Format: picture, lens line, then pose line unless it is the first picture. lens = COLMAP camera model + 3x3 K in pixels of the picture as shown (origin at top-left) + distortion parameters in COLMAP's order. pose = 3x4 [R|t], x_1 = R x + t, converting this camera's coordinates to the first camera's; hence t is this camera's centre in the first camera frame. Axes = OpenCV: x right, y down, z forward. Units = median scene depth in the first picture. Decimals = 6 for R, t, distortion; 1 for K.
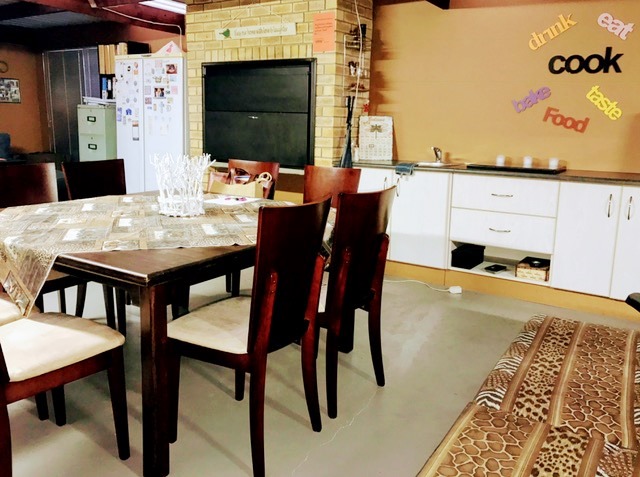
lens RADIAL K [[530.1, 0, 320.0], [0, 530.1, 238.5], [0, 0, 1]] dist [0.084853, -0.107037]
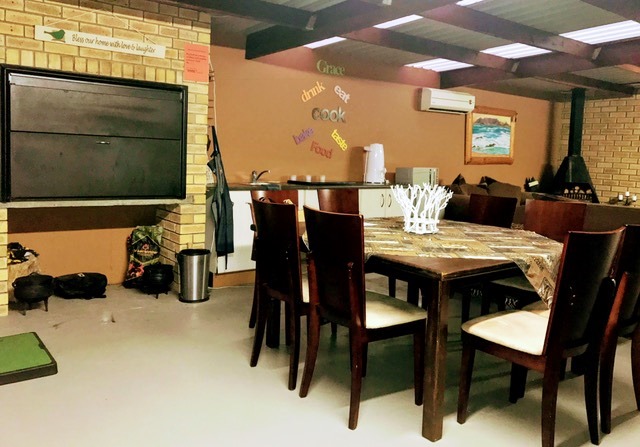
lens RADIAL K [[521.0, 0, 320.0], [0, 521.0, 223.5], [0, 0, 1]] dist [0.005471, 0.007371]
pose [[0.347590, -0.129523, 0.928658, -0.853435], [0.176670, 0.981721, 0.070797, -0.112074], [-0.920852, 0.139457, 0.364119, 0.456359]]
